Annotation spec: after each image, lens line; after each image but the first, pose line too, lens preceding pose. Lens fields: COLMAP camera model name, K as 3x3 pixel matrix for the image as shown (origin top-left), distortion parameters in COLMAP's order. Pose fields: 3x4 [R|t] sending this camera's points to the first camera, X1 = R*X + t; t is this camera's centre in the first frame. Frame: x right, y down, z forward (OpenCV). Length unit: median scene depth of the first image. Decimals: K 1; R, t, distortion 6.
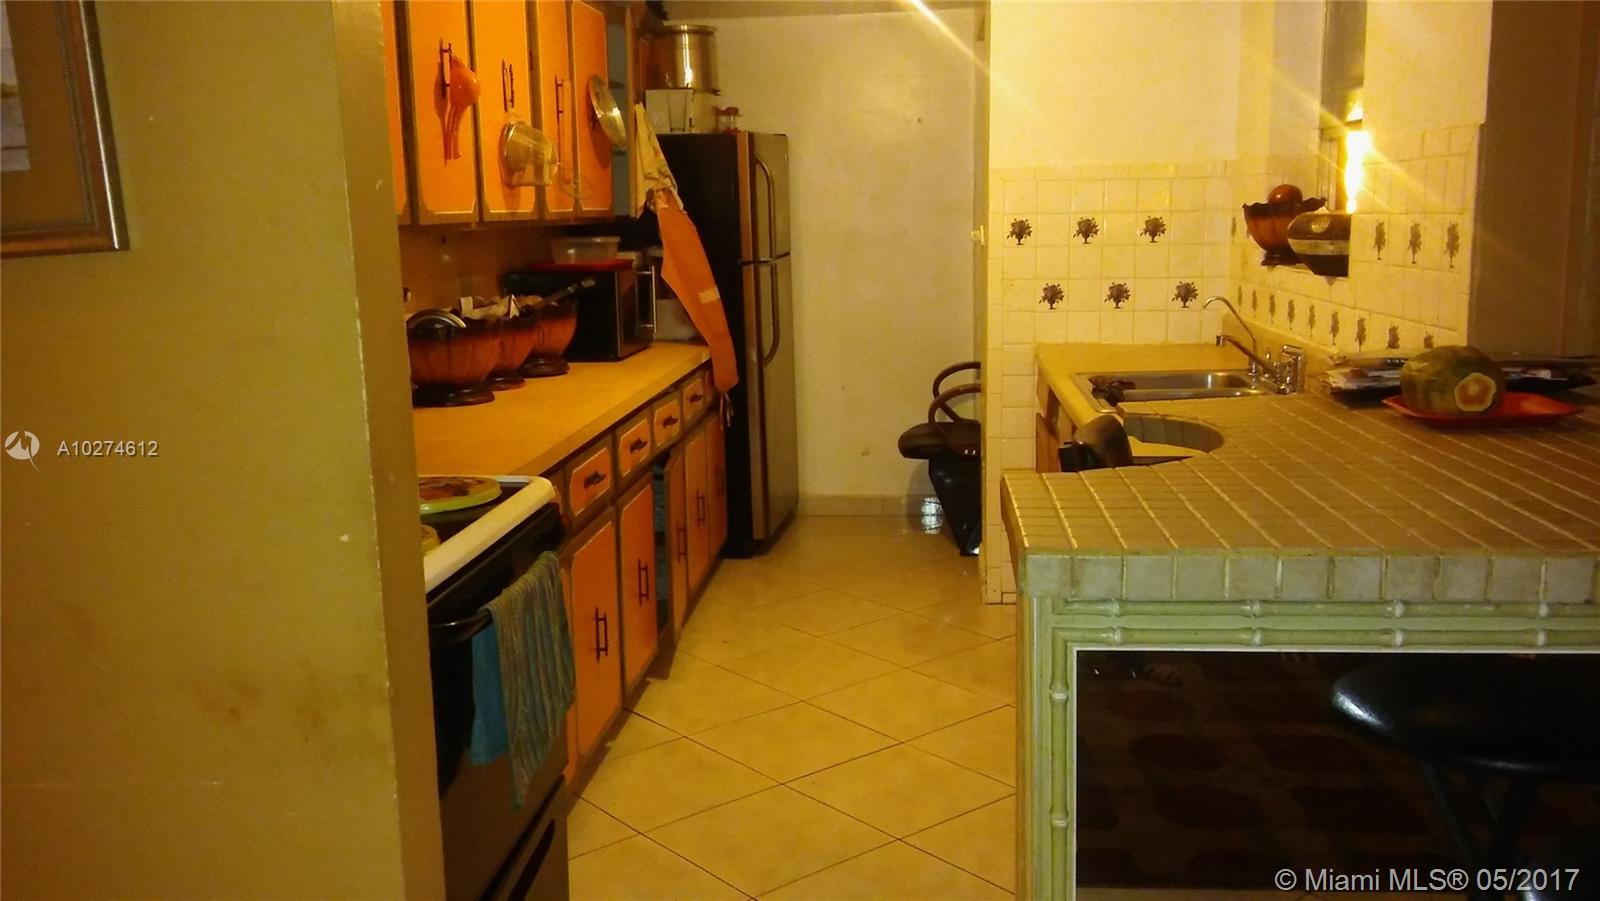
lens RADIAL K [[1425.3, 0, 800.0], [0, 1425.3, 450.5], [0, 0, 1]] dist [0.118708, -0.243179]
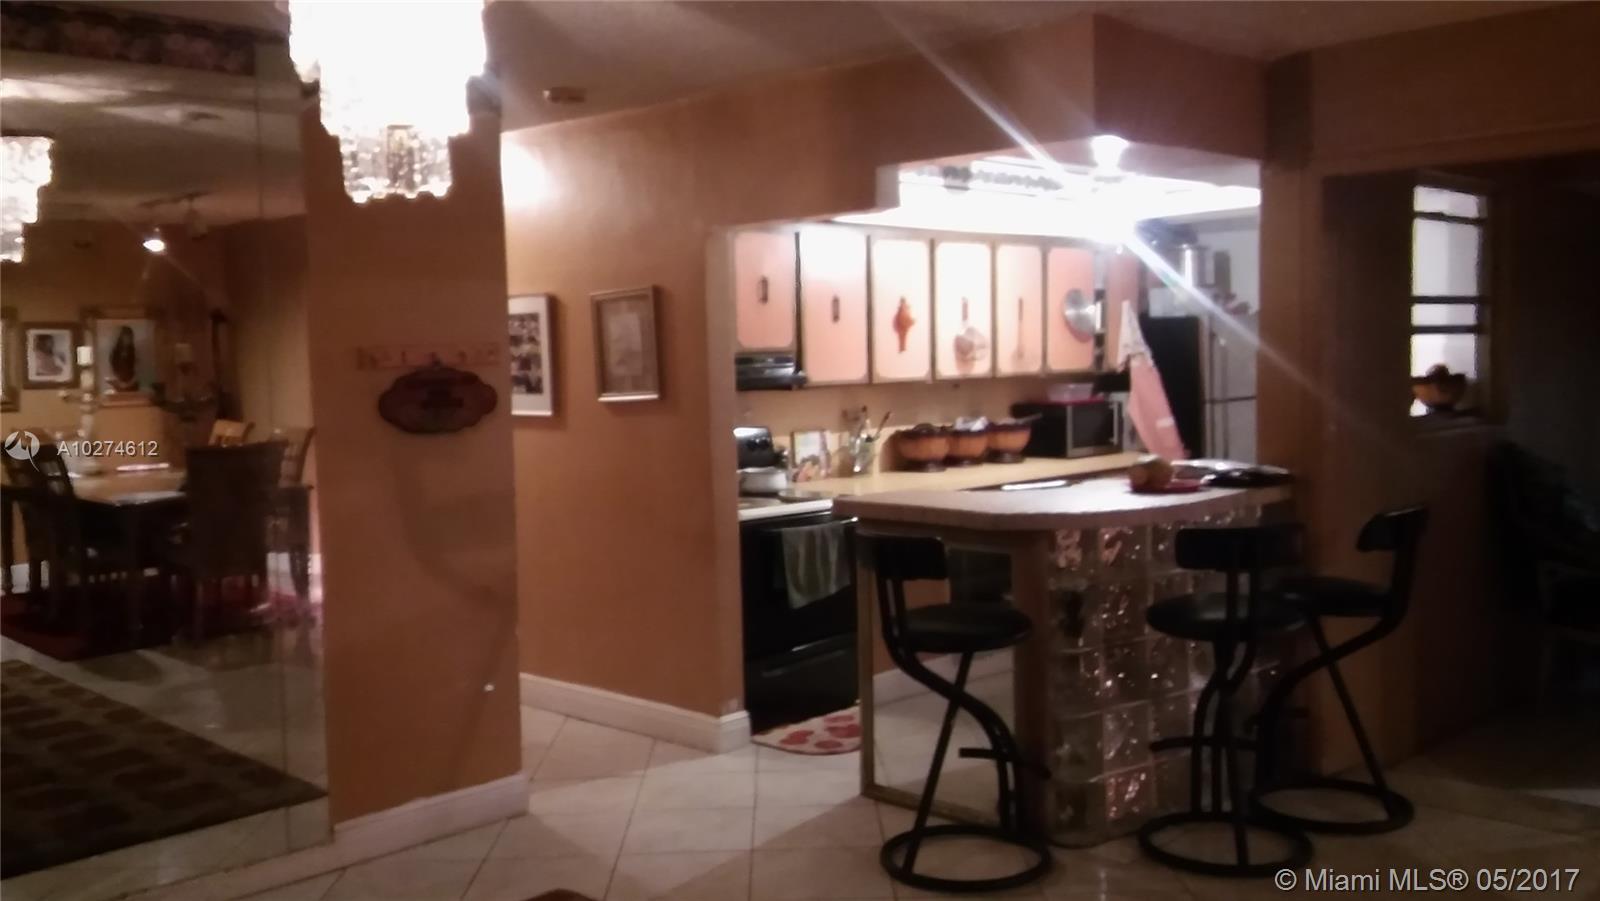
lens RADIAL K [[1425.3, 0, 800.0], [0, 1425.3, 450.5], [0, 0, 1]] dist [0.118708, -0.243179]
pose [[0.768319, 0.051075, -0.638026, 0.692784], [-0.103319, 0.993635, -0.044877, 0.034663], [0.631673, 0.100401, 0.768706, -0.473272]]
